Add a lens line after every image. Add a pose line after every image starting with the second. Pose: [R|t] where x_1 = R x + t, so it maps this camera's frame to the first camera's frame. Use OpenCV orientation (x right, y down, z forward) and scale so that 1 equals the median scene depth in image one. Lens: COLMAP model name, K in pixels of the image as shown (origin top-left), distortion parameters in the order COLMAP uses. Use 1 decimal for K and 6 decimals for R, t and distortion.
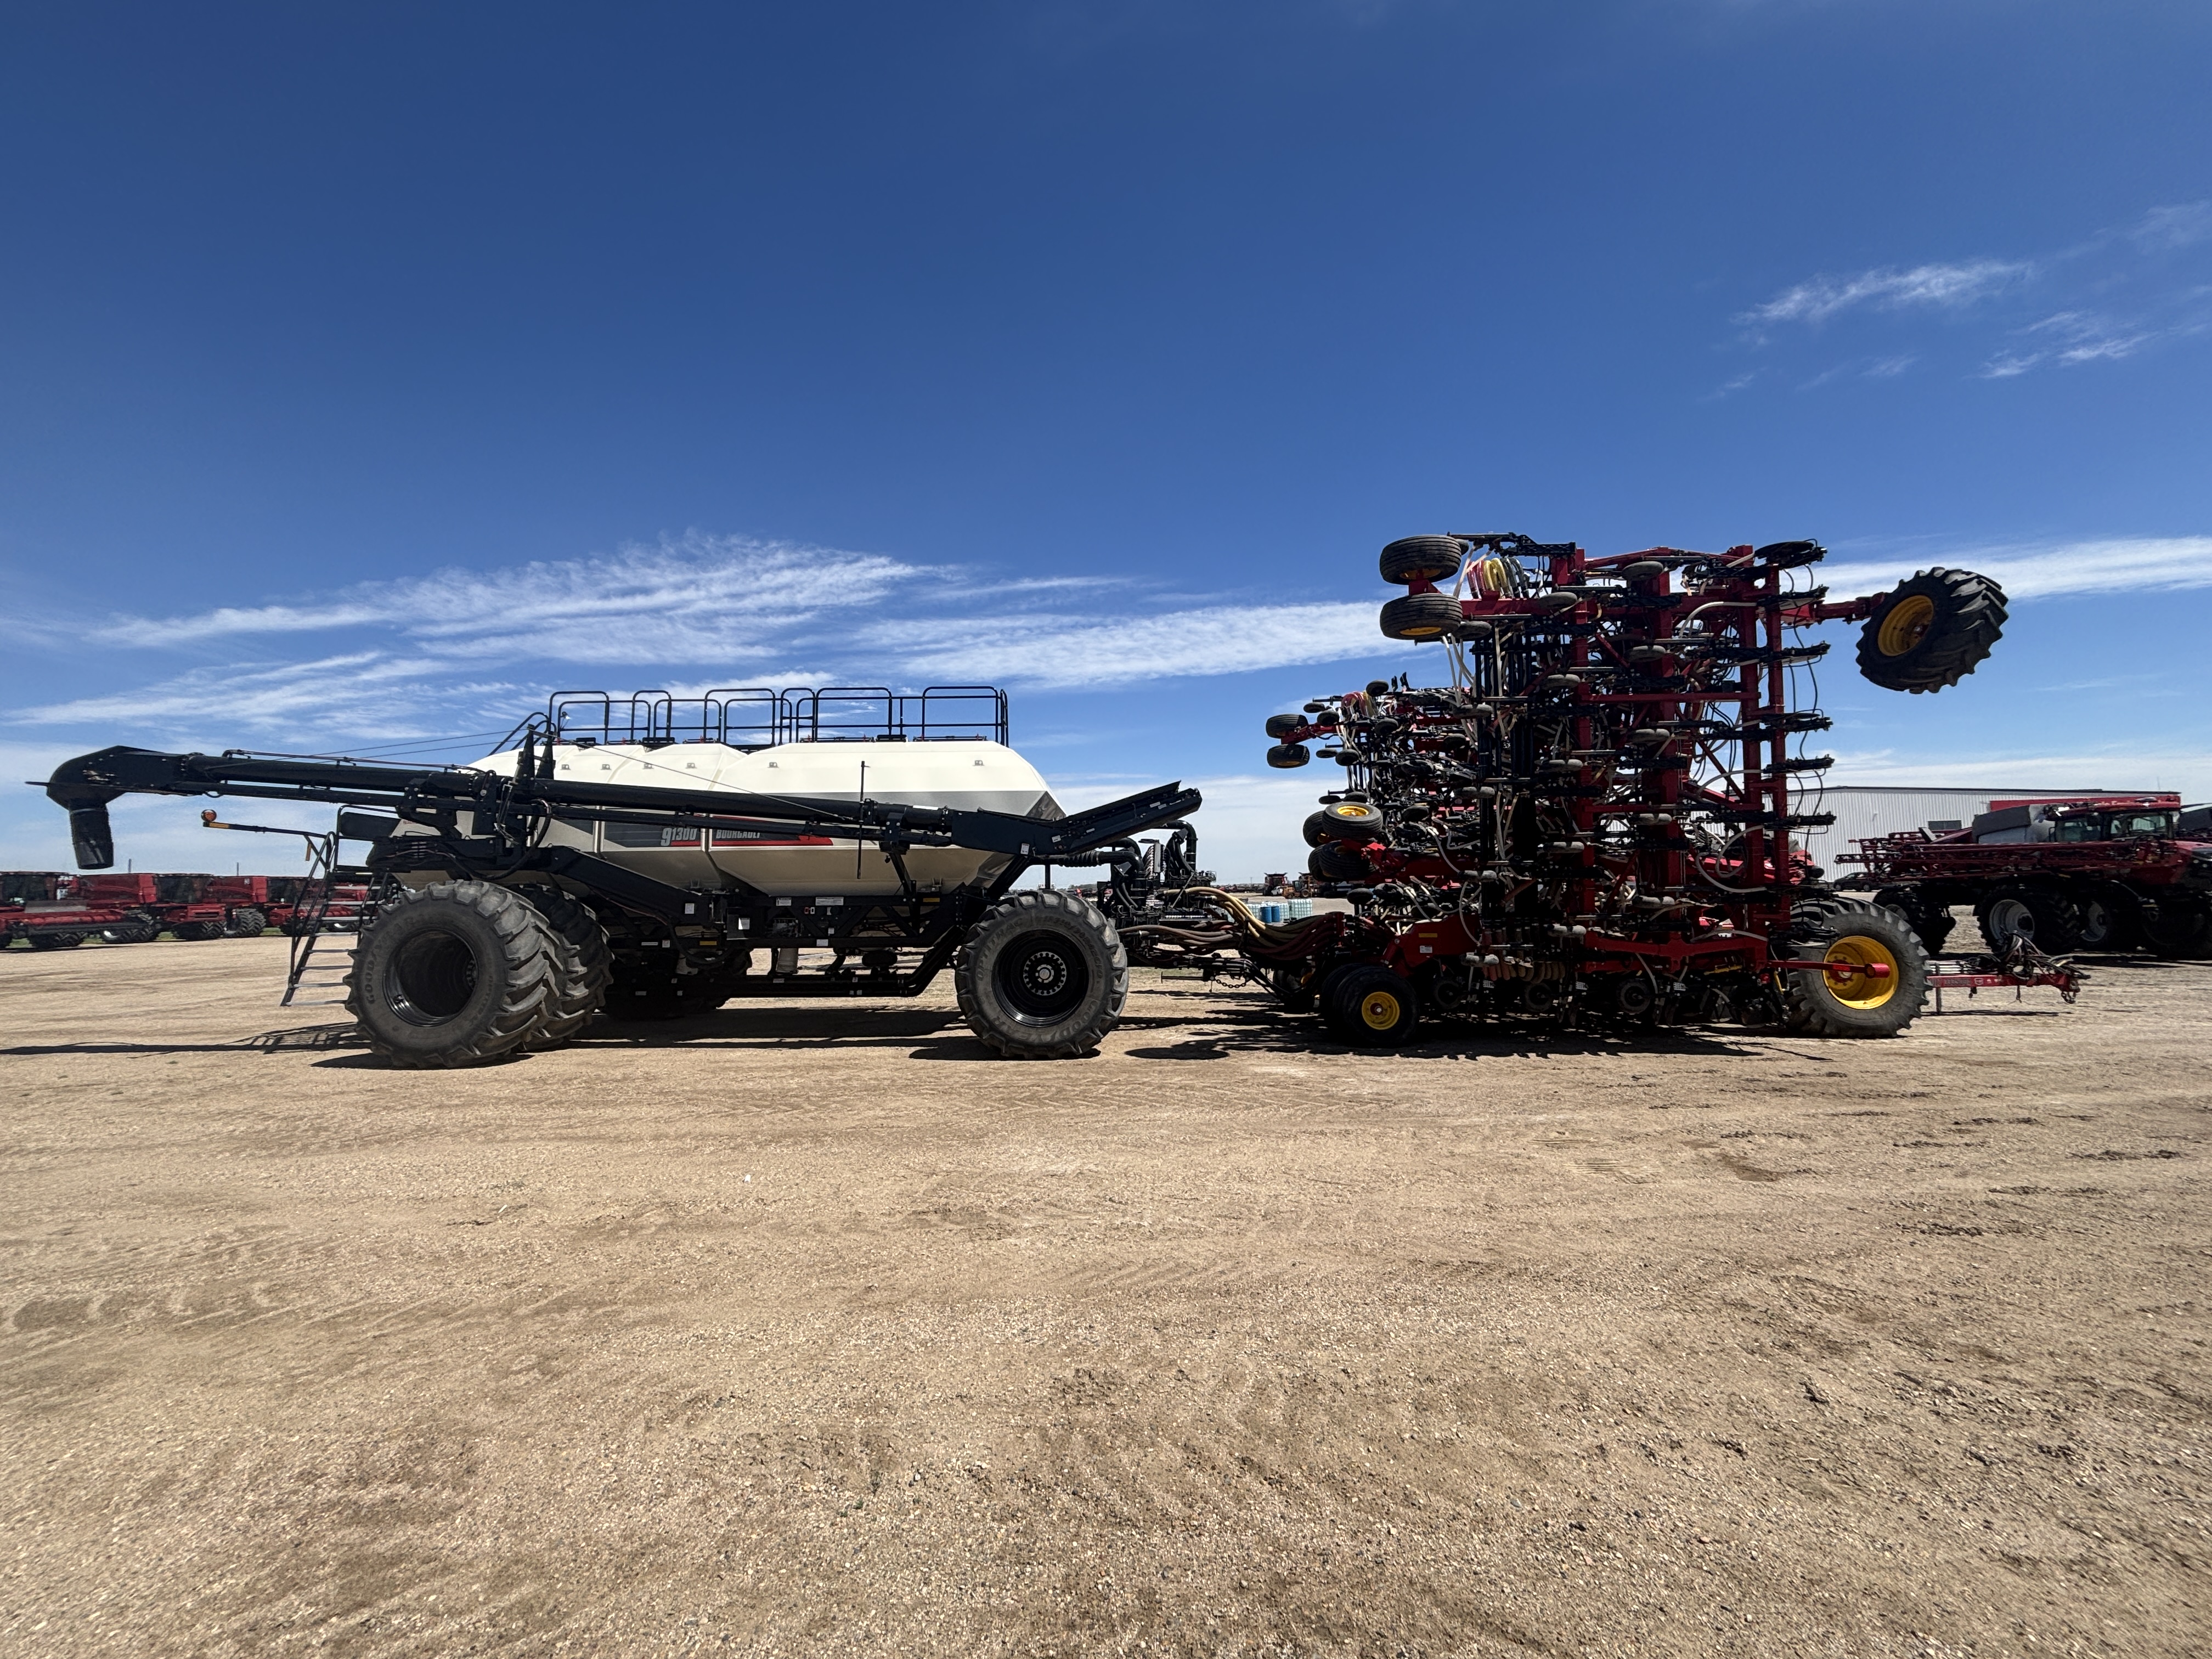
lens RADIAL K [[899.2, 0, 1103.1], [0, 899.2, 844.6], [0, 0, 1]] dist [0.001754, 0.000261]
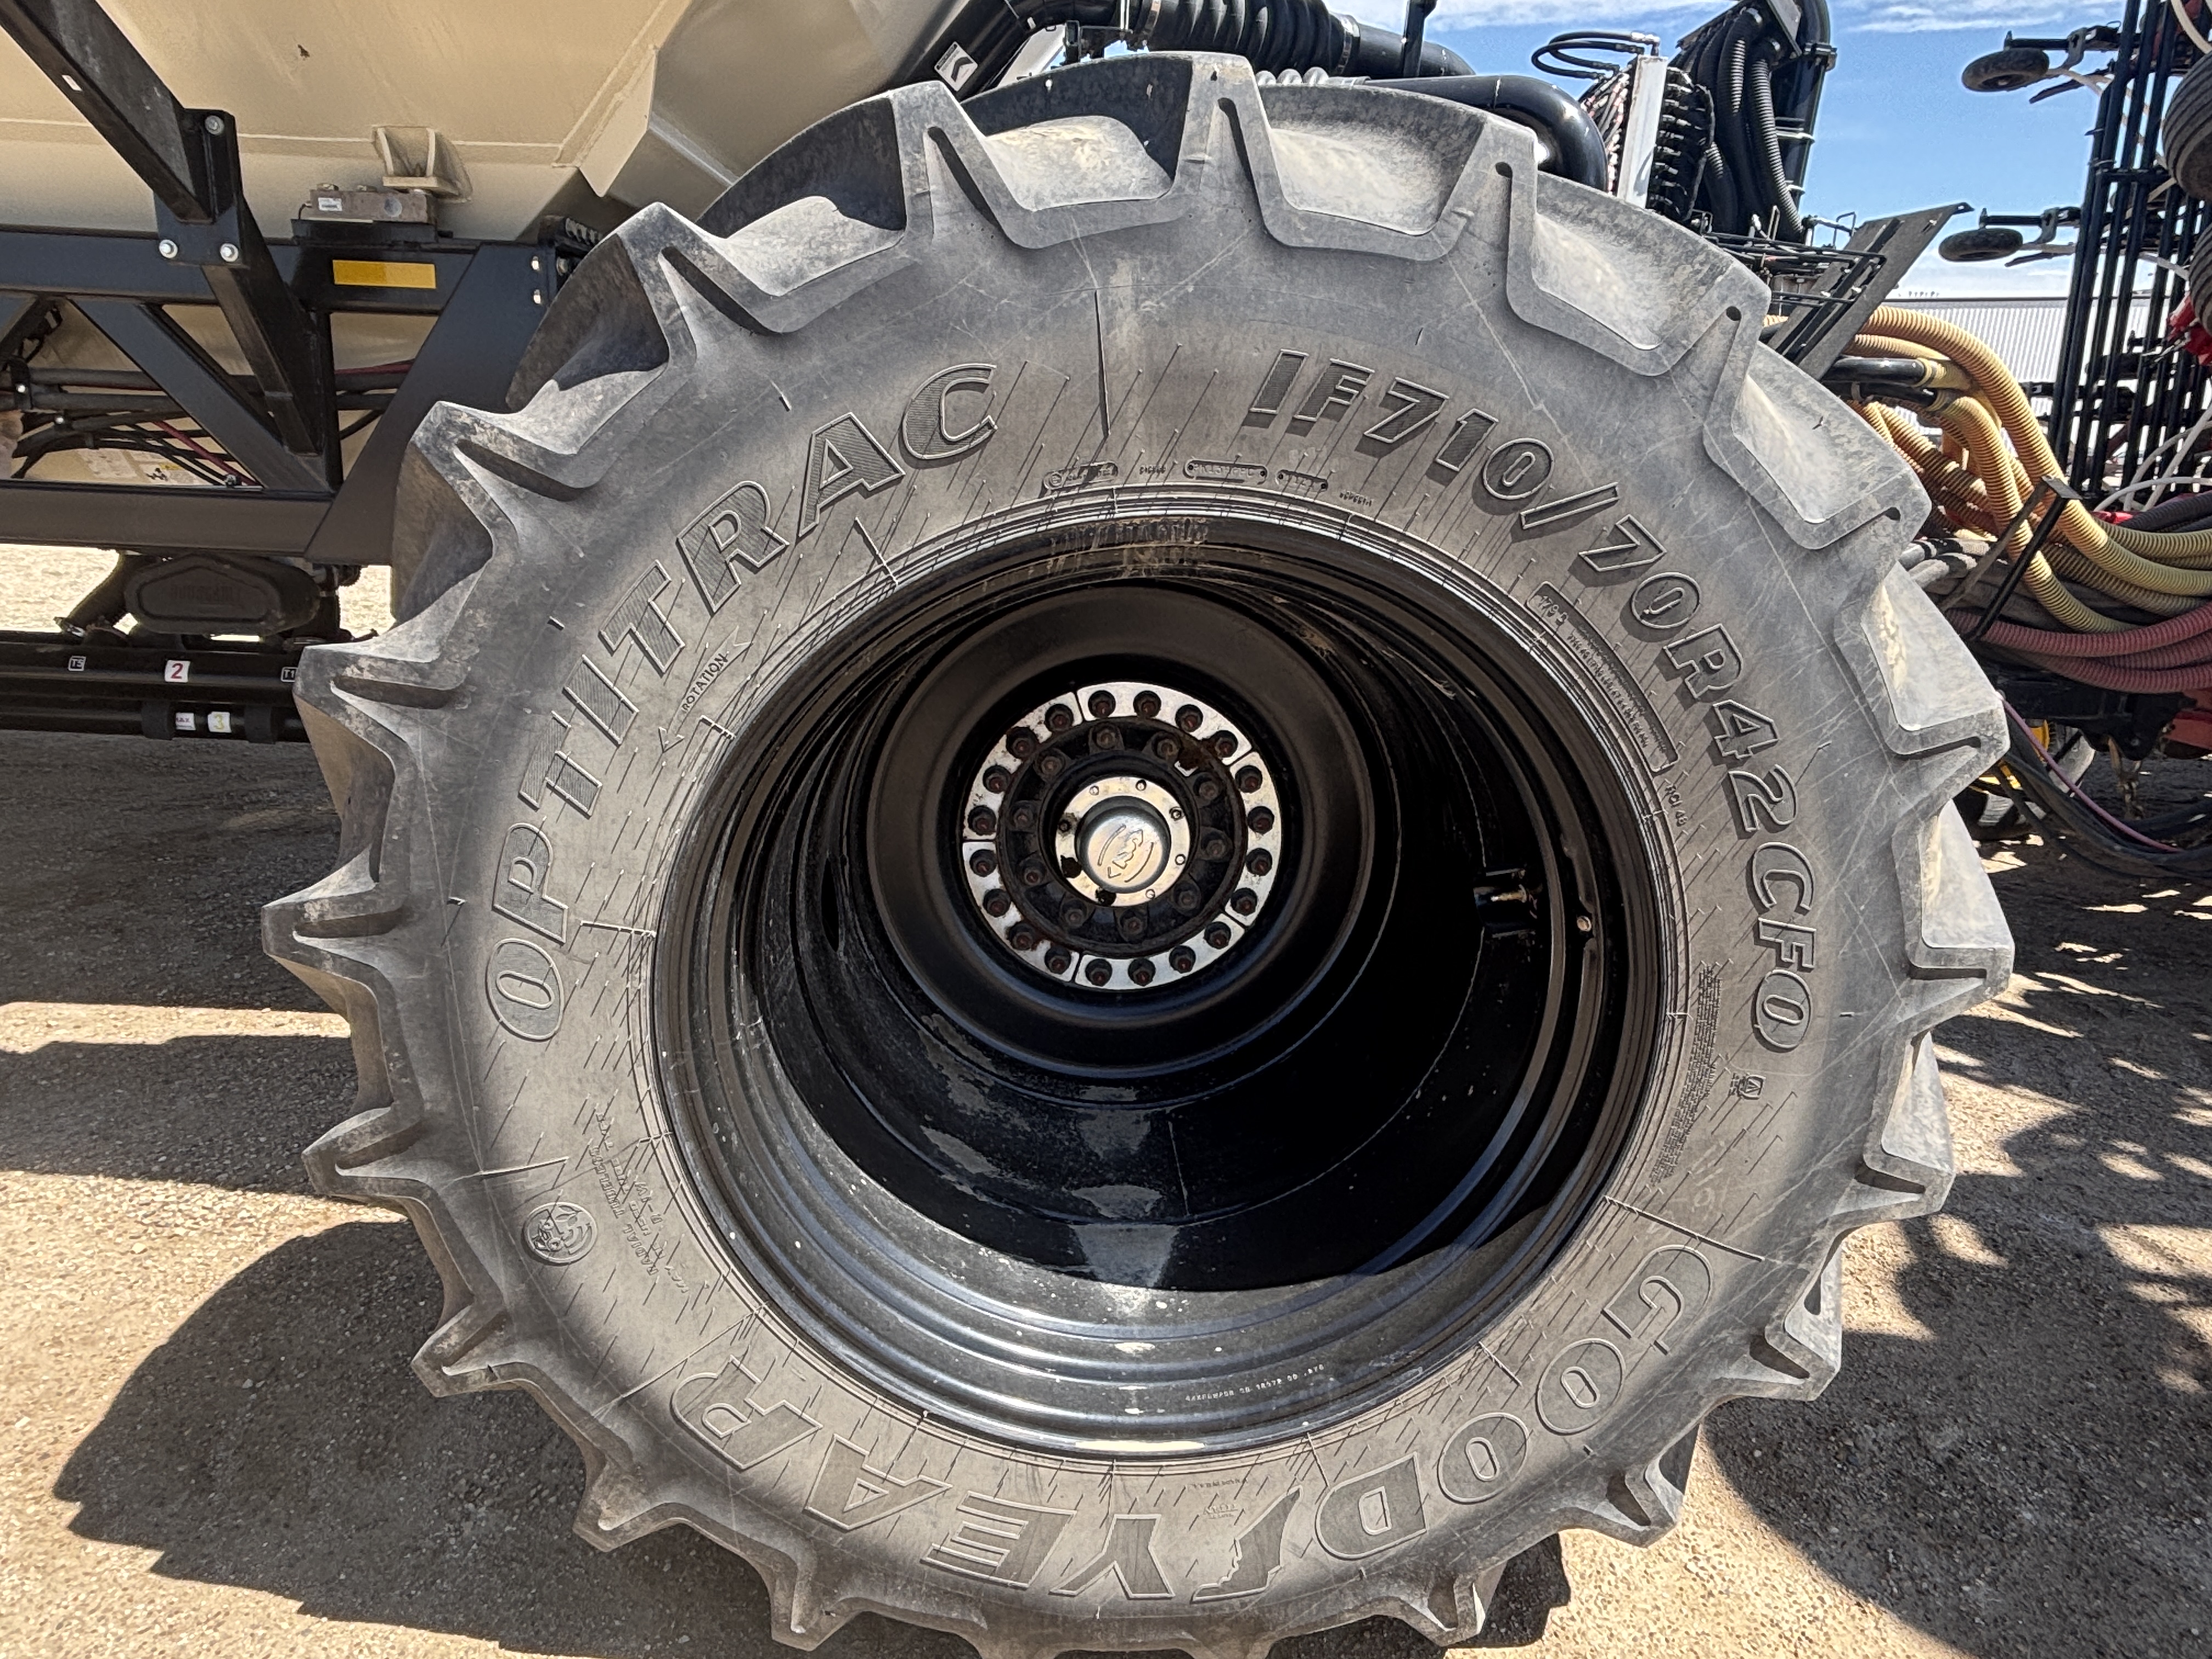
lens RADIAL K [[1366.2, 0, 1105.6], [0, 1366.2, 825.8], [0, 0, 1]] dist [0.005266, 0.001408]
pose [[0.997450, 0.038705, 0.059961, -0.073131], [-0.056529, 0.941326, 0.332730, 0.067928], [-0.043565, -0.335271, 0.941114, 0.741119]]
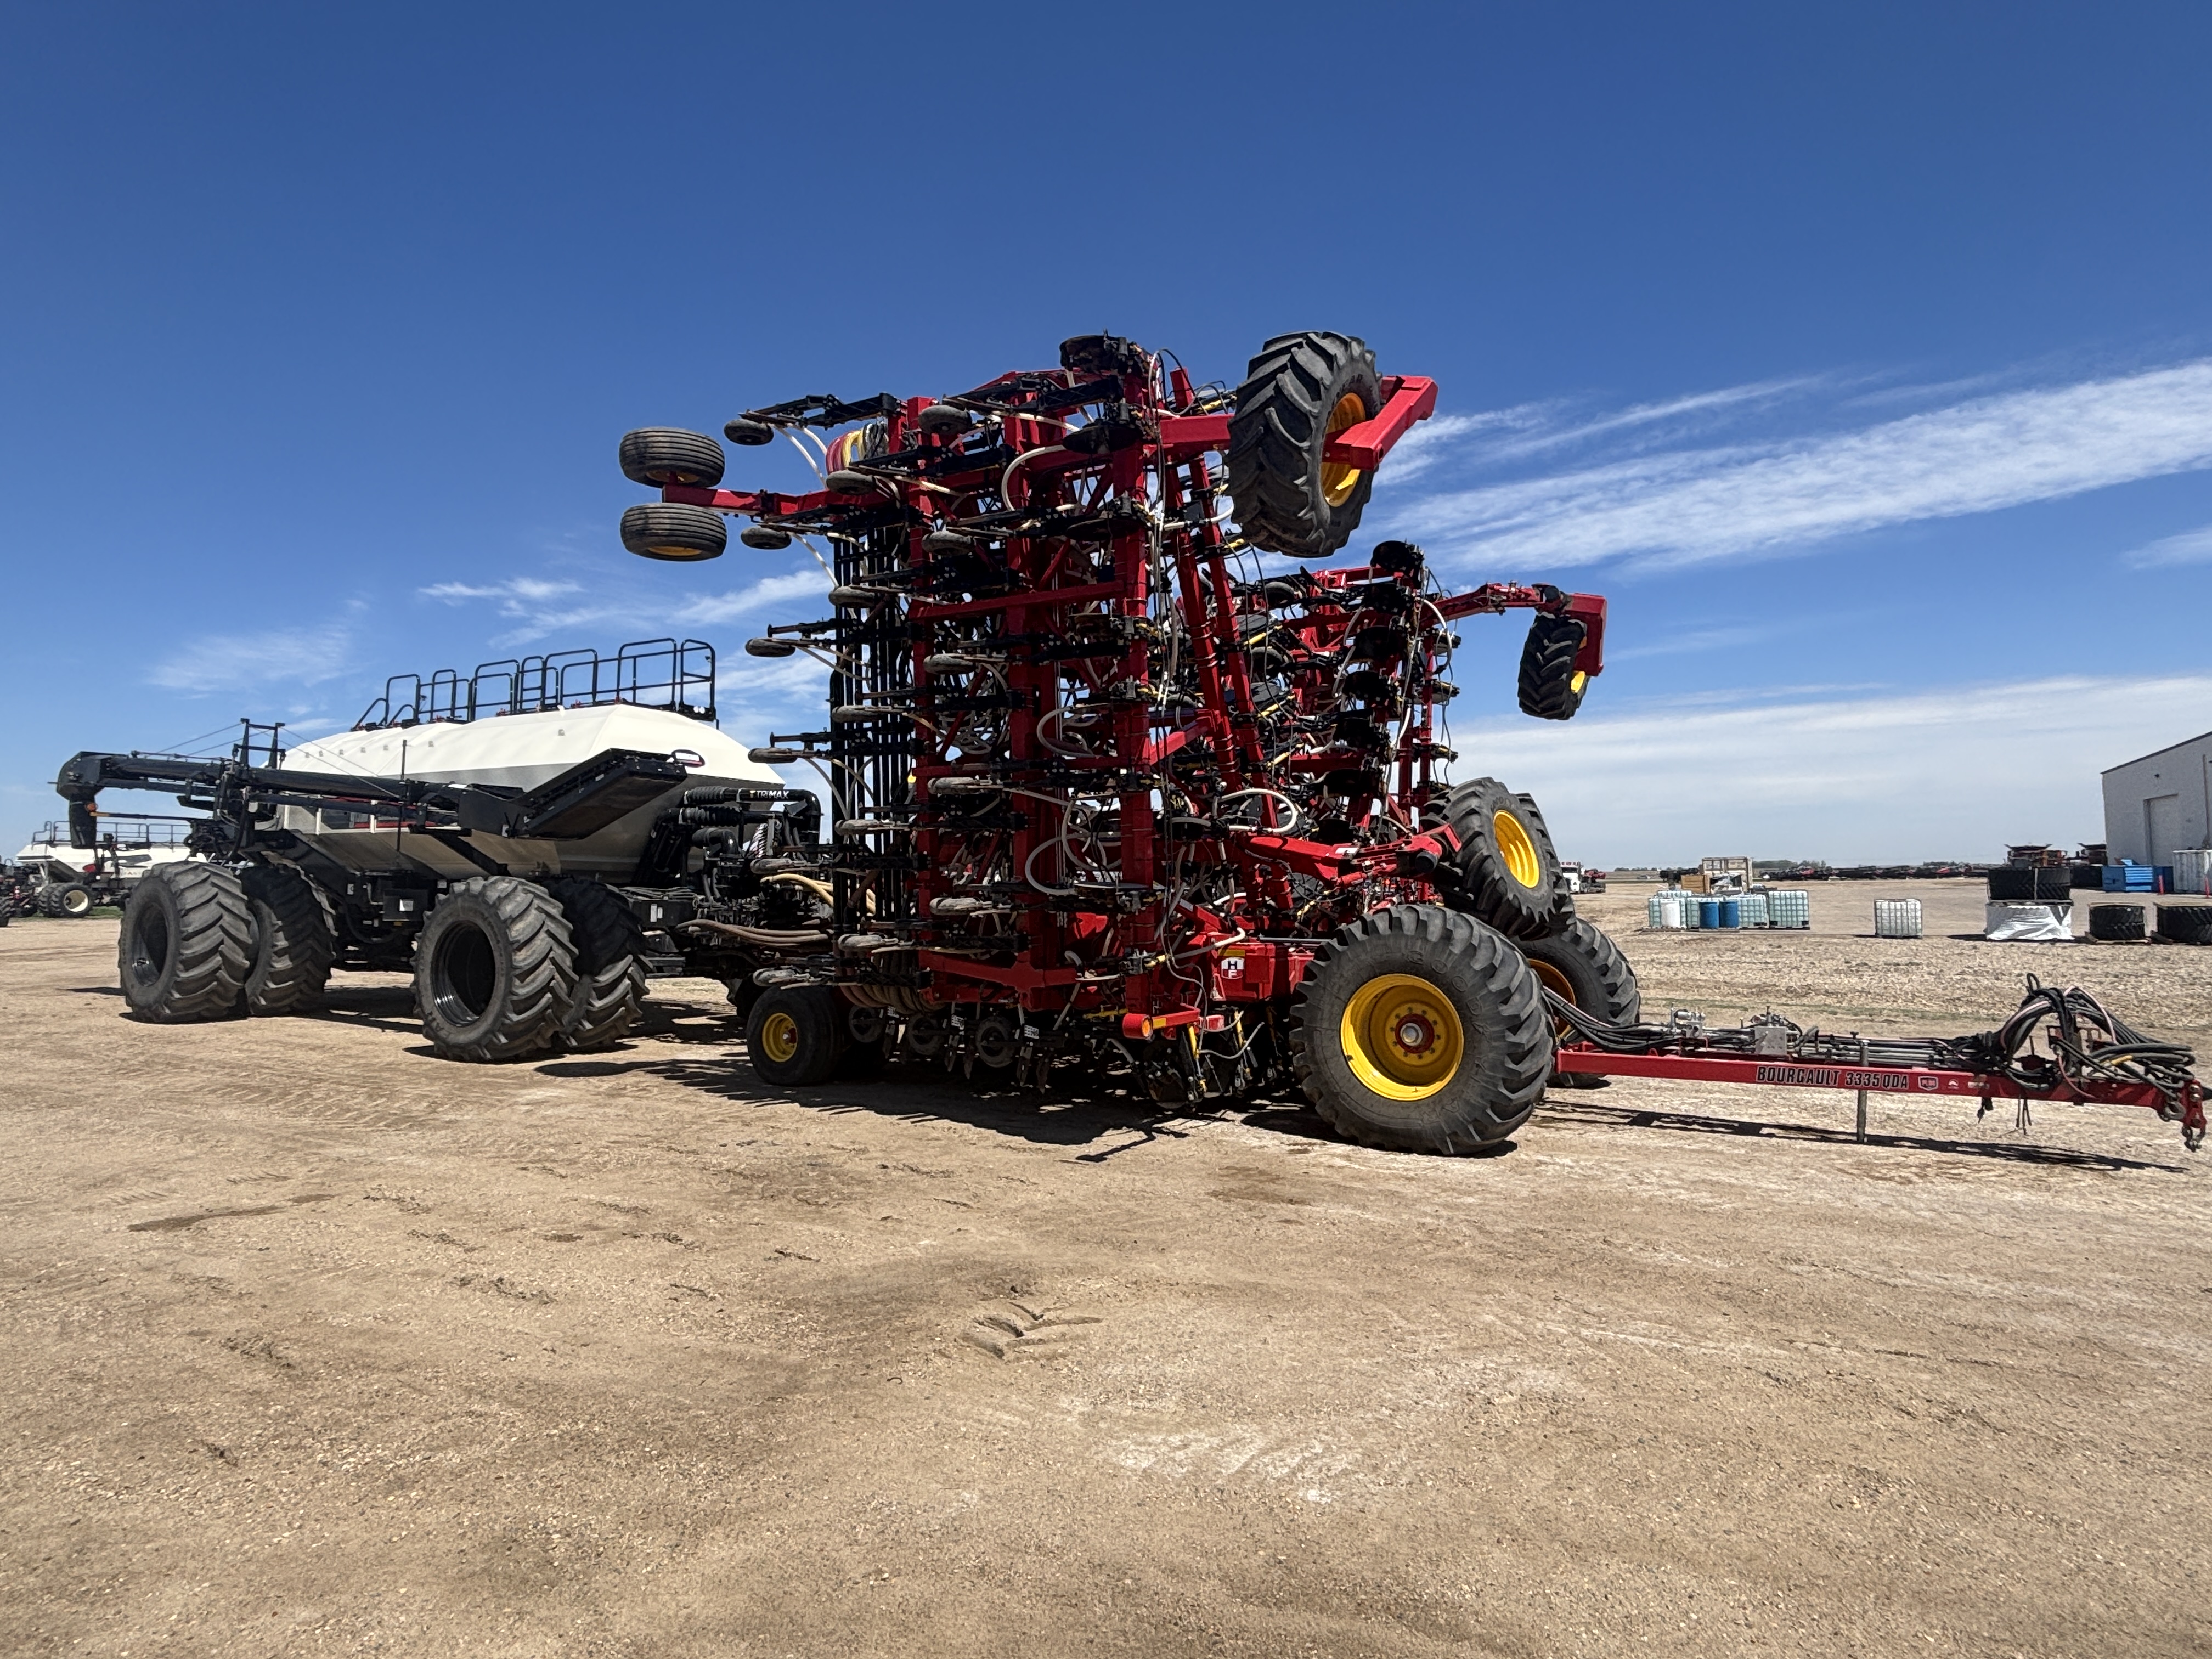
lens RADIAL K [[1193.2, 0, 1106.0], [0, 1193.2, 829.5], [0, 0, 1]] dist [0.037685, -0.053392]
pose [[0.870251, -0.006408, -0.492566, 0.946318], [0.018350, 0.999643, 0.019416, -0.008349], [0.492266, -0.025935, 0.870058, 0.220925]]
